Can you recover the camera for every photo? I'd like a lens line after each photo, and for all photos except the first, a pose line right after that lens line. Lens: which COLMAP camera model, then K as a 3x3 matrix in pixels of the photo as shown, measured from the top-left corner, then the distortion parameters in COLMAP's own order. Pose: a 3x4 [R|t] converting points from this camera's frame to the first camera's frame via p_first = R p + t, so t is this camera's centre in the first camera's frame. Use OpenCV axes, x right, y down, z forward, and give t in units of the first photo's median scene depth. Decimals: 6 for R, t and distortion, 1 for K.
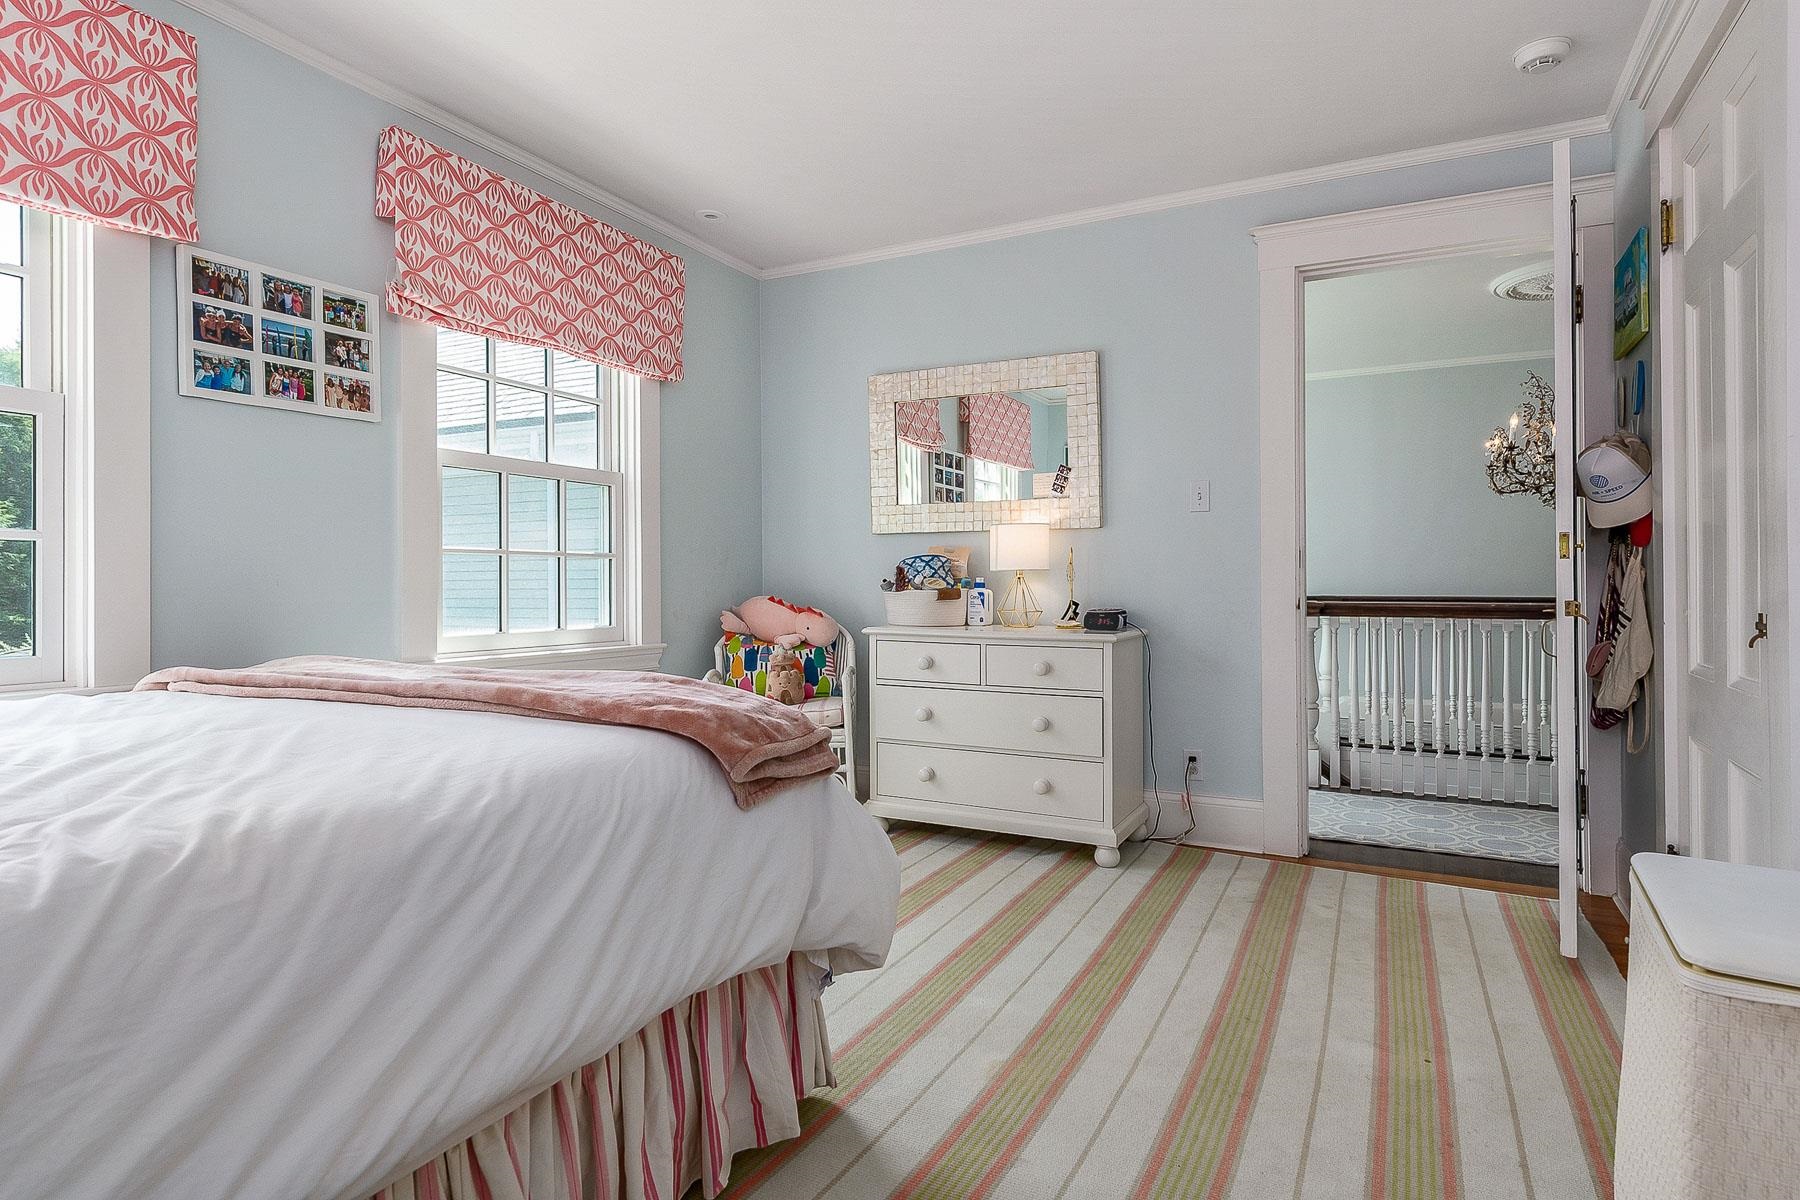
lens RADIAL K [[989.0, 0, 895.8], [0, 989.0, 591.0], [0, 0, 1]] dist [0.006767, -0.000388]
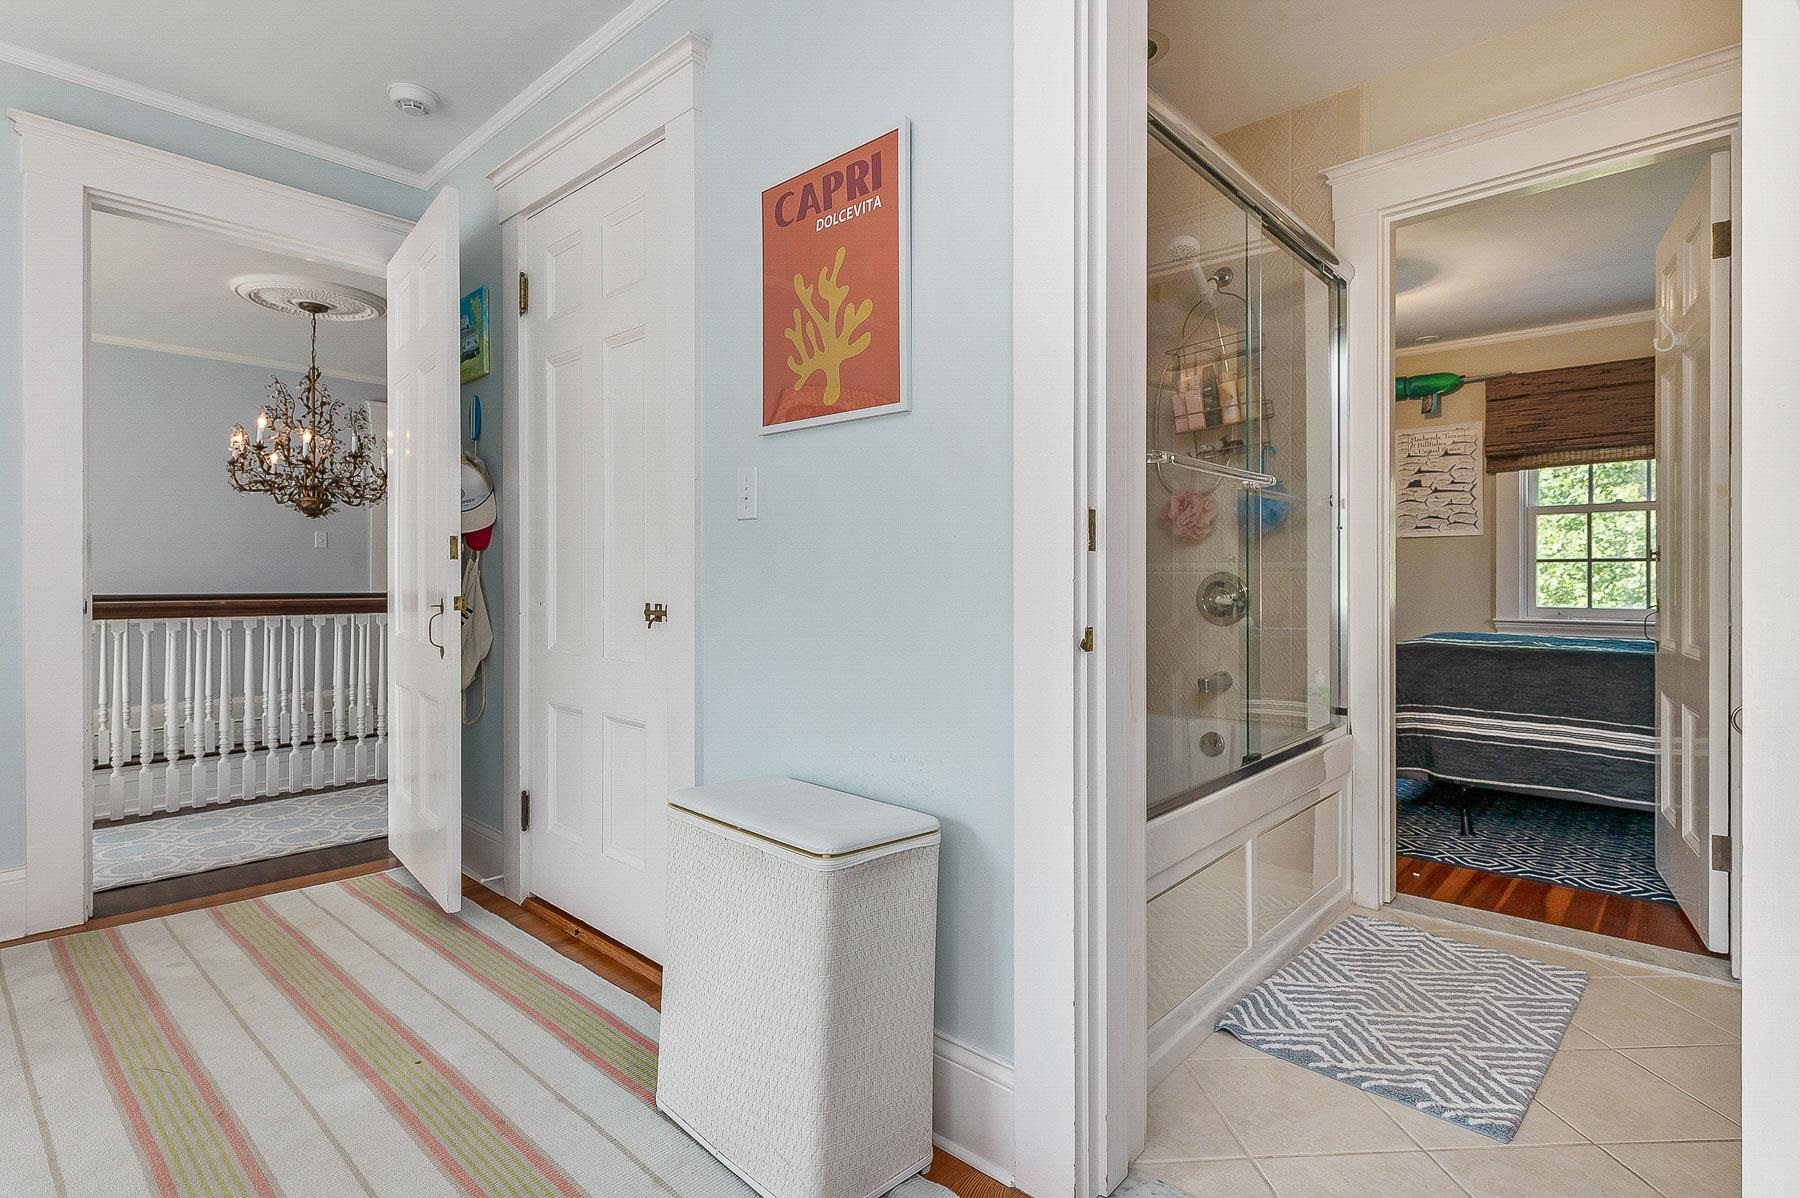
lens RADIAL K [[880.8, 0, 904.0], [0, 880.8, 572.6], [0, 0, 1]] dist [-0.003408, 0.000942]
pose [[0.252780, 0.007871, 0.967492, -0.130190], [0.006866, 0.999927, -0.009929, -0.002703], [-0.967499, 0.009152, 0.252708, 0.202167]]
